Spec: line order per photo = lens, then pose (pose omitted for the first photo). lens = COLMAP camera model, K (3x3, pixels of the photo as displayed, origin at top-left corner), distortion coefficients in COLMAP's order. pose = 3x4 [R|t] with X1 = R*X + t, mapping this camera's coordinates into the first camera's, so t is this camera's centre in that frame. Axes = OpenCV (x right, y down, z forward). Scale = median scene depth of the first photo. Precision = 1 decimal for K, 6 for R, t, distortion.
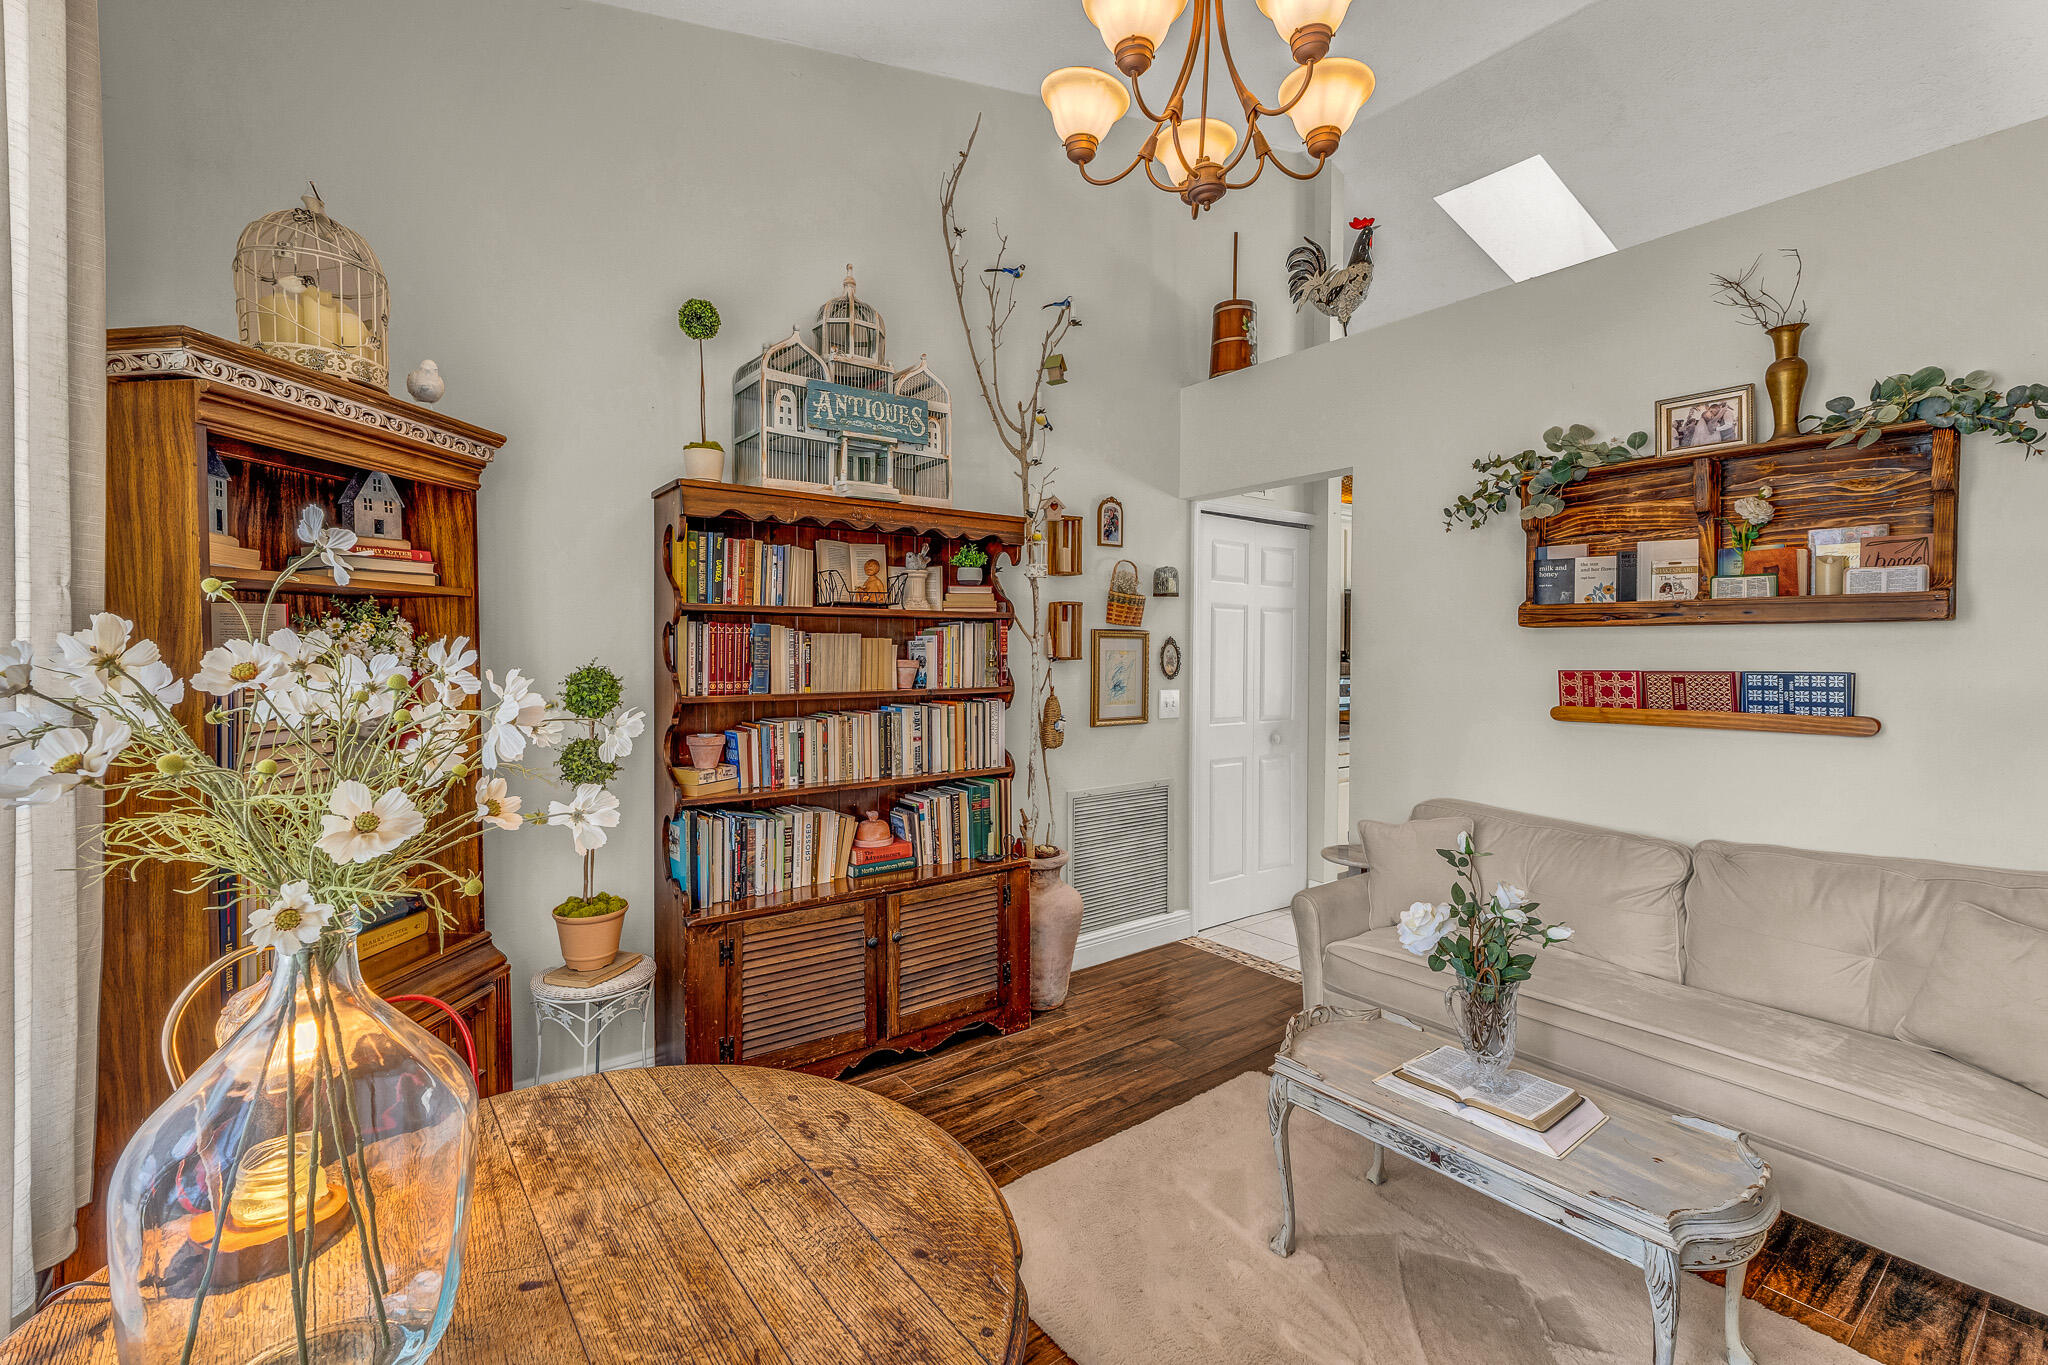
lens RADIAL K [[926.7, 0, 1016.6], [0, 926.7, 656.1], [0, 0, 1]] dist [0.000497, 0.000178]
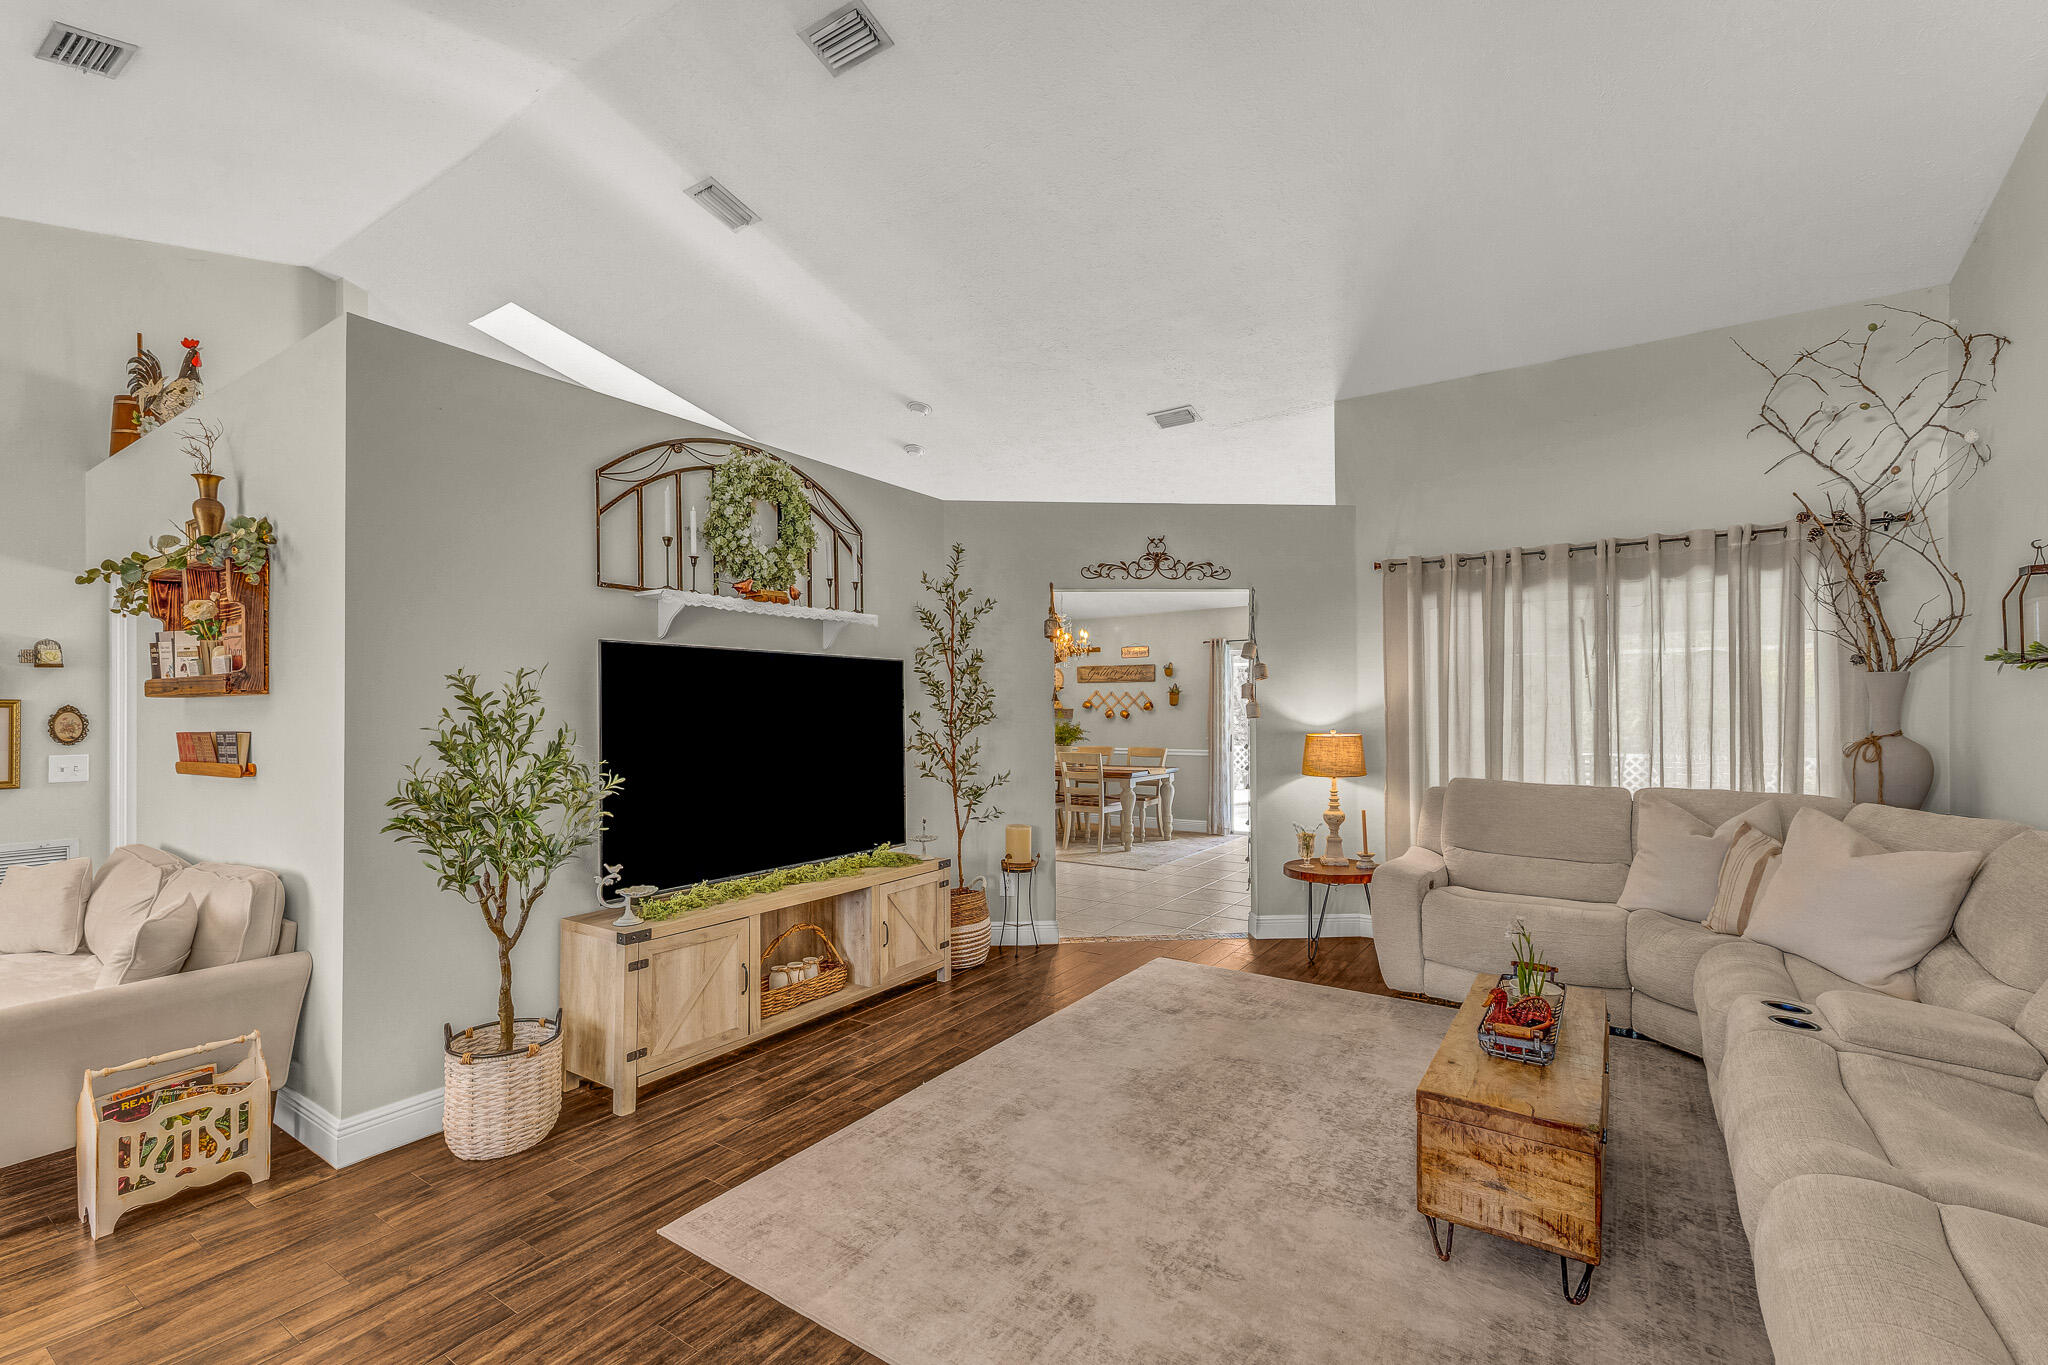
lens RADIAL K [[904.4, 0, 1013.9], [0, 904.4, 707.5], [0, 0, 1]] dist [0.002989, 0.000253]
pose [[0.942880, -0.009220, 0.333005, 1.243346], [0.012158, 0.999903, -0.006740, 0.003456], [-0.332910, 0.010403, 0.942901, -0.508348]]
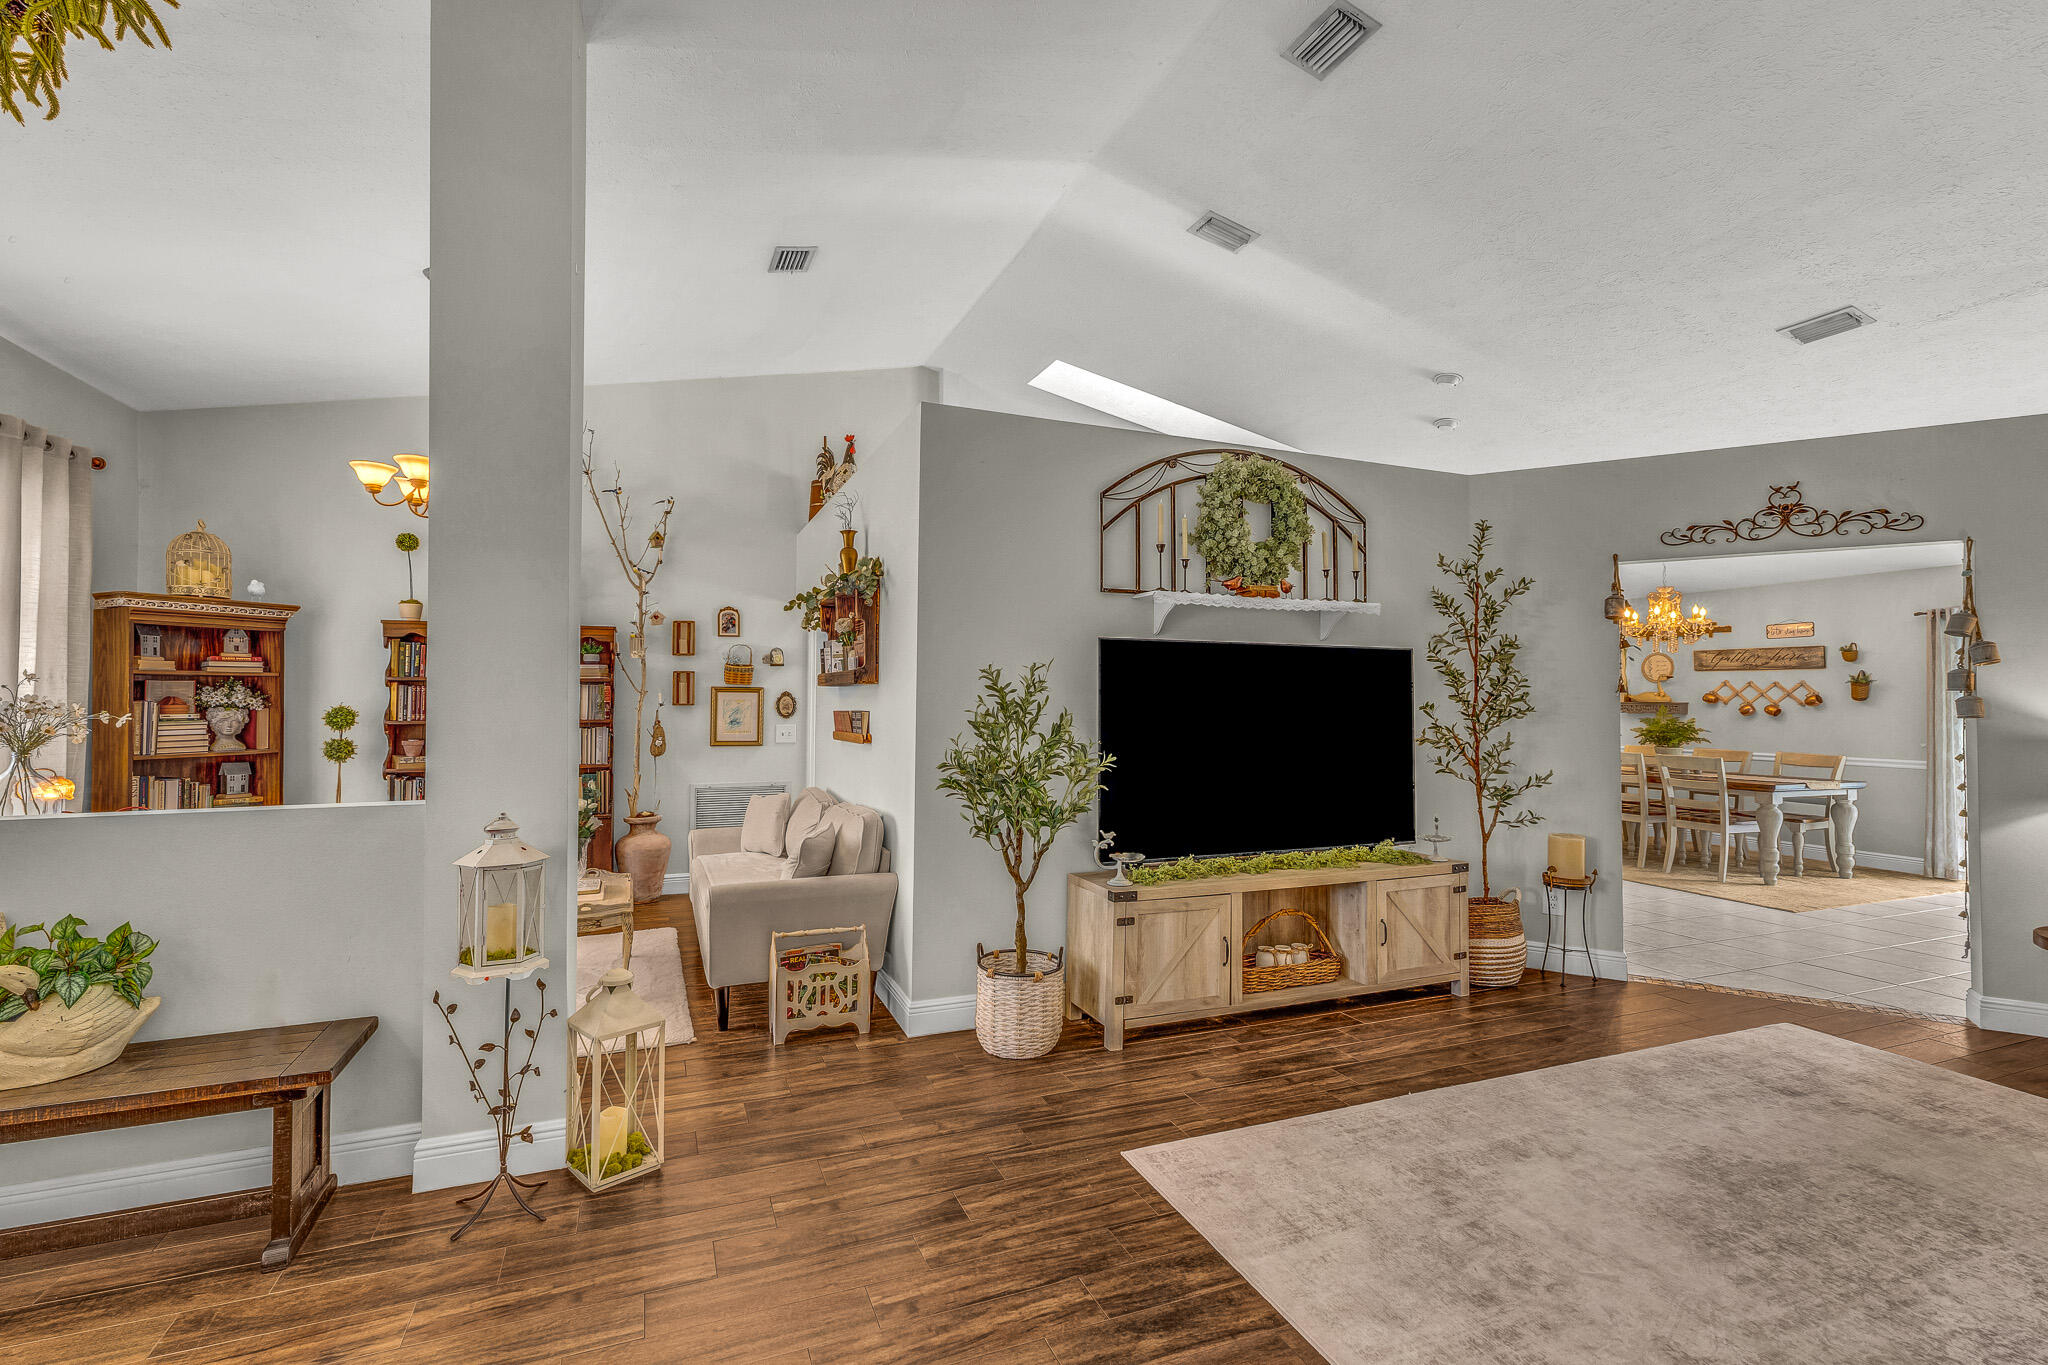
lens RADIAL K [[888.2, 0, 1024.0], [0, 888.2, 682.5], [0, 0, 1]] dist [0.000447, 0.000583]
pose [[0.971968, -0.003595, -0.235086, 1.361684], [-0.002608, 0.999657, -0.026068, 0.004647], [0.235099, 0.025950, 0.971625, -0.573576]]
